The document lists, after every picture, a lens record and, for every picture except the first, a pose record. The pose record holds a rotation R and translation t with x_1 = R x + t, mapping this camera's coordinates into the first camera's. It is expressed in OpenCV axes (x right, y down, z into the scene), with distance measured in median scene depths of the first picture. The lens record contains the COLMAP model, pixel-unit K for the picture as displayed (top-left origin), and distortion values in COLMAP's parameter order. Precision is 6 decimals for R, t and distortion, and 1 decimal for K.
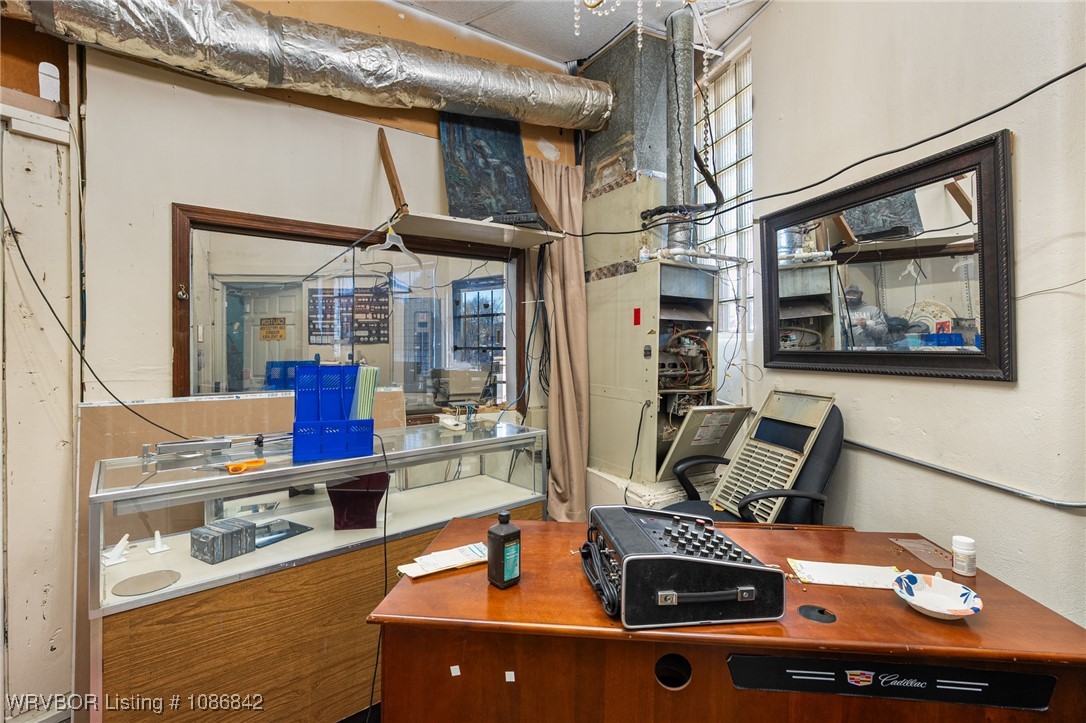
lens RADIAL K [[502.4, 0, 539.1], [0, 502.4, 346.8], [0, 0, 1]] dist [0.000020, 0.000833]
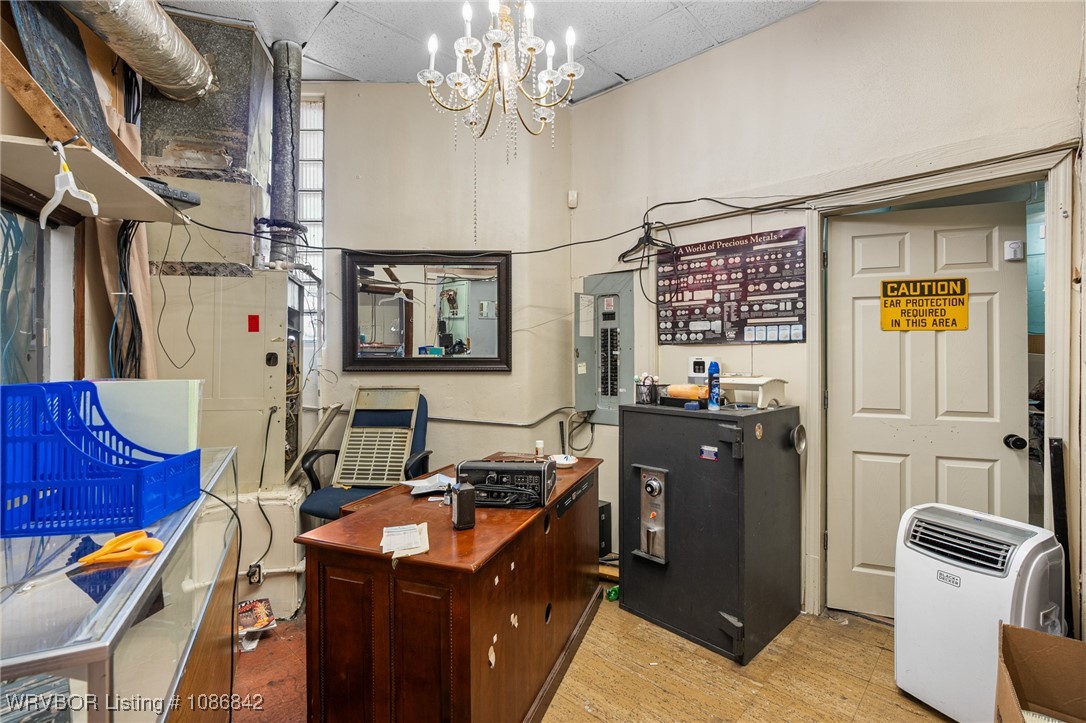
lens RADIAL K [[502.4, 0, 542.2], [0, 502.4, 355.0], [0, 0, 1]] dist [0.000020, 0.000833]
pose [[0.238392, 0.002363, 0.971166, -0.789640], [-0.002389, 0.999995, -0.001847, 0.002670], [-0.971166, -0.001880, 0.238396, 0.276614]]
